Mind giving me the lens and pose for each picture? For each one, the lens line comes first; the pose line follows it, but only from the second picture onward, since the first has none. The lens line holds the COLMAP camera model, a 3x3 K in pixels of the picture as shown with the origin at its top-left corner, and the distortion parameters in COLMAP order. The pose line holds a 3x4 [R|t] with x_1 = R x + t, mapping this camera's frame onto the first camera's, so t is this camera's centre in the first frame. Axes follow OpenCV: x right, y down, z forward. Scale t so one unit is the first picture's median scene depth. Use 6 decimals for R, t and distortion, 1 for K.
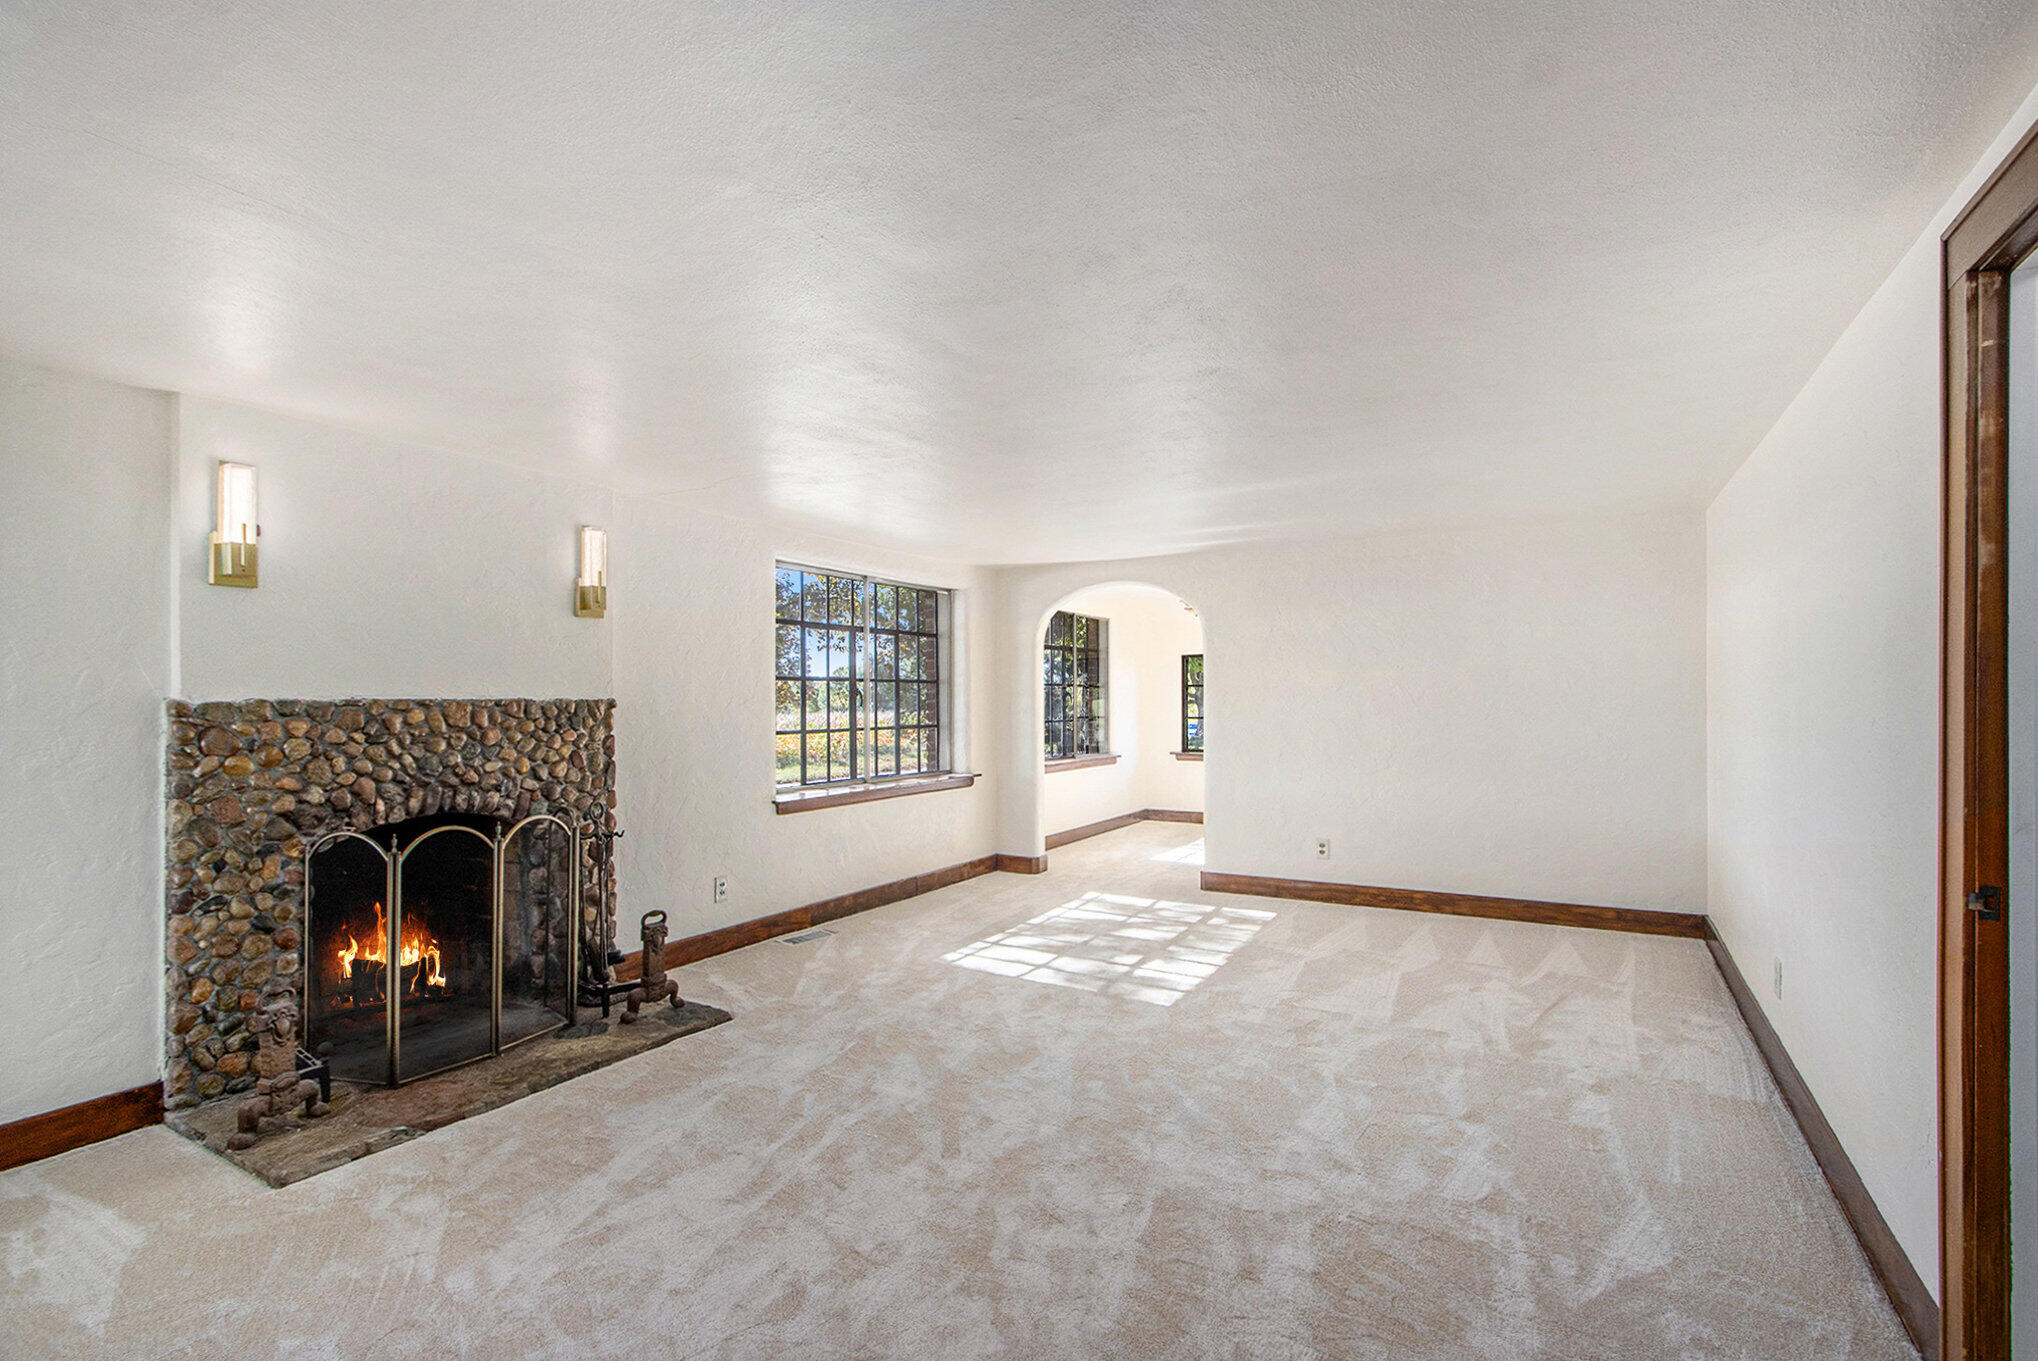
lens RADIAL K [[955.0, 0, 1019.0], [0, 955.0, 697.2], [0, 0, 1]] dist [-0.018814, 0.000271]
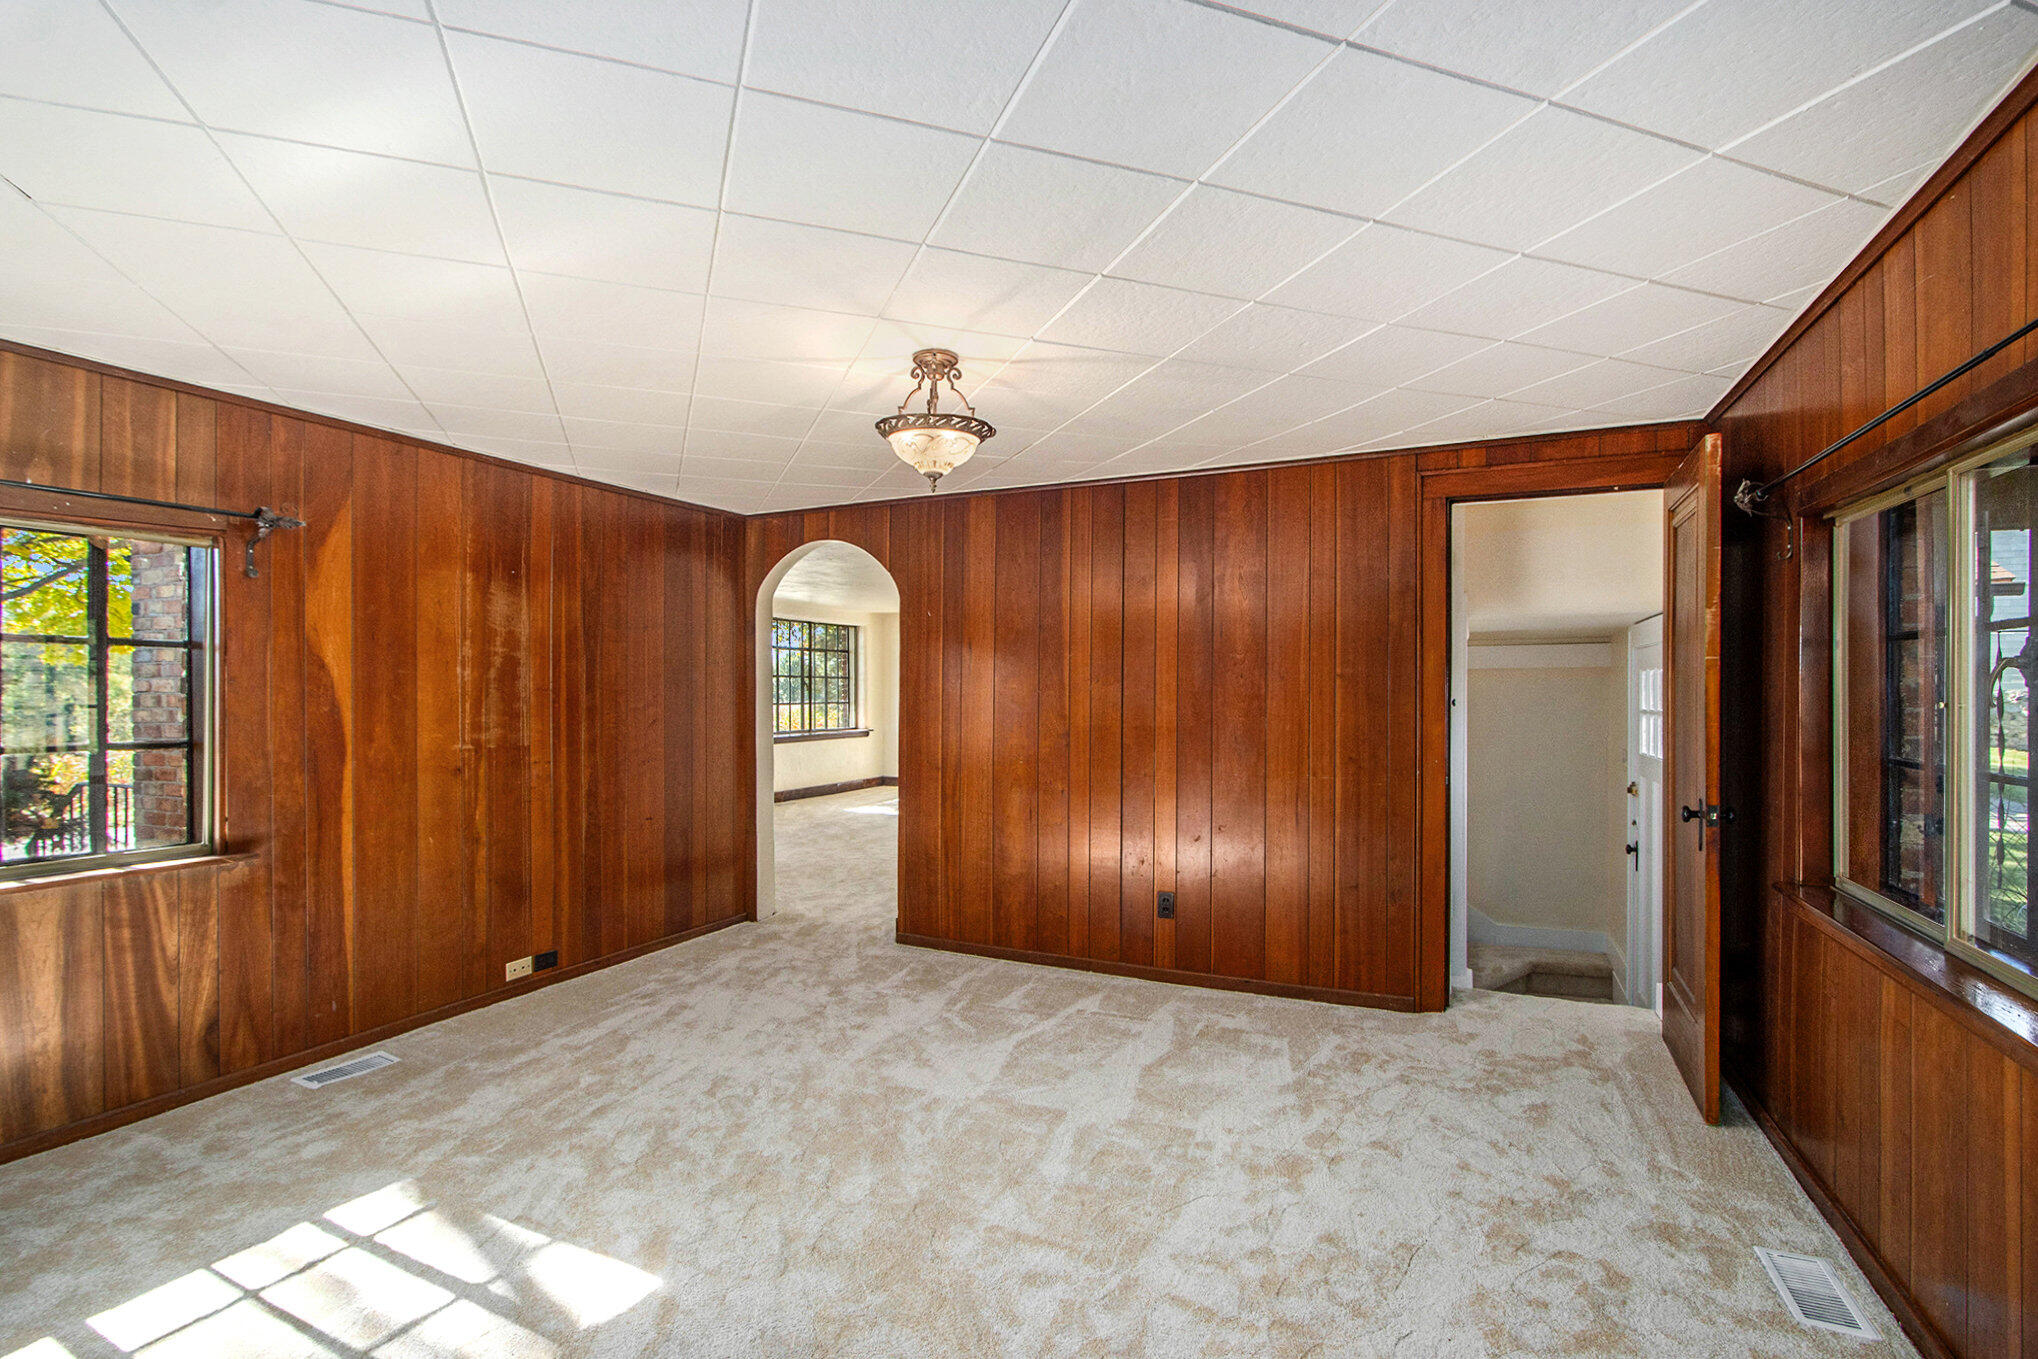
lens RADIAL K [[955.0, 0, 1019.0], [0, 955.0, 696.2], [0, 0, 1]] dist [-0.018814, 0.000271]
pose [[0.993945, 0.002449, 0.109851, 0.034013], [-0.002974, 0.999985, 0.004620, 0.008827], [-0.109838, -0.004919, 0.993937, -0.779995]]
